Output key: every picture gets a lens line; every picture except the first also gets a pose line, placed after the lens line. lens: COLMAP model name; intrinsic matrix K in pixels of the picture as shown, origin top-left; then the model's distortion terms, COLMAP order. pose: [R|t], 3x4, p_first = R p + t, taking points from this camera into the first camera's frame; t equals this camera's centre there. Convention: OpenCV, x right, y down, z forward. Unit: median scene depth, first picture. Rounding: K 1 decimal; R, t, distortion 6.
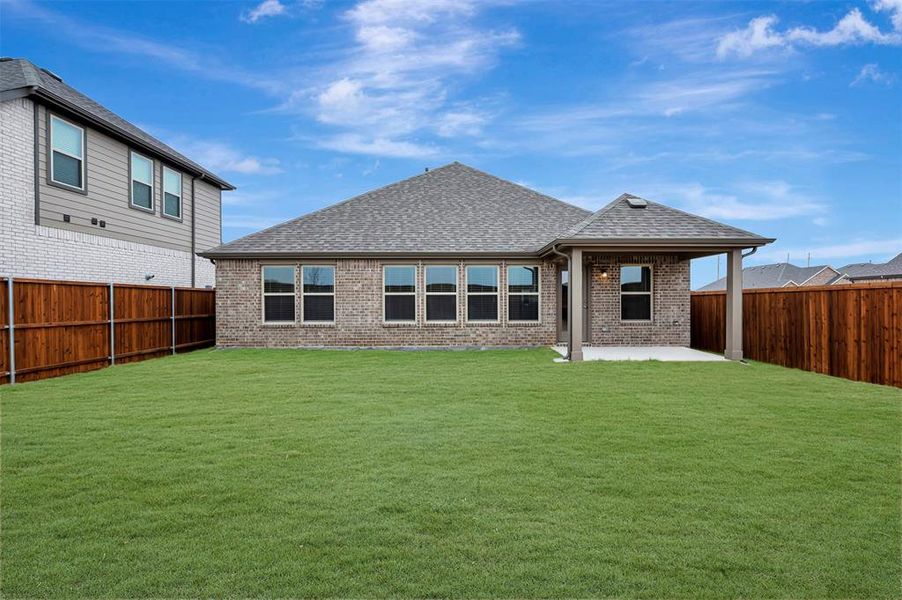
lens RADIAL K [[468.8, 0, 472.9], [0, 468.8, 301.1], [0, 0, 1]] dist [-0.000941, -0.000135]
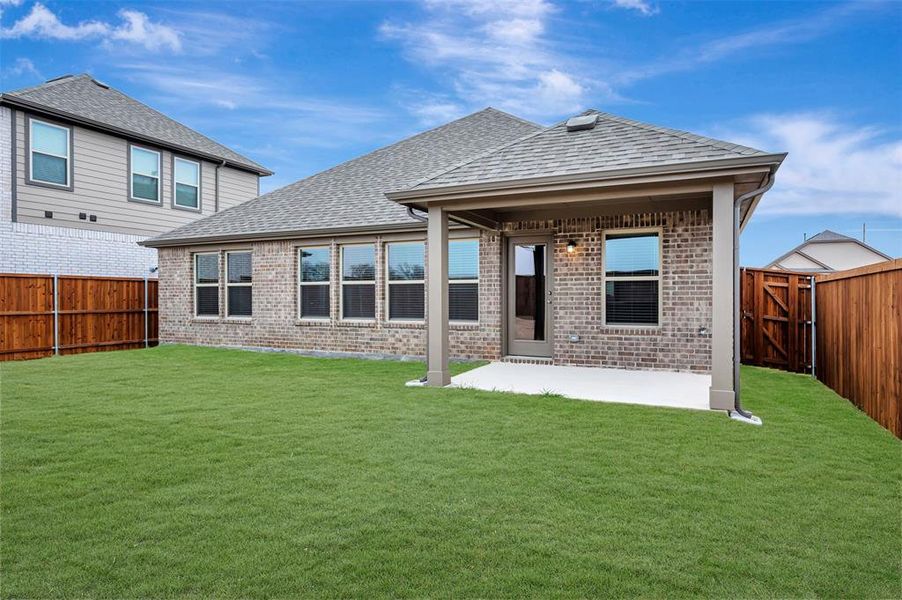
lens RADIAL K [[553.3, 0, 451.0], [0, 553.3, 300.0], [0, 0, 1]] dist [0.001620, 0.001002]
pose [[0.884064, 0.004785, -0.467342, 0.482733], [-0.002678, 0.999983, 0.005171, 0.007176], [0.467358, -0.003320, 0.884062, 0.291224]]
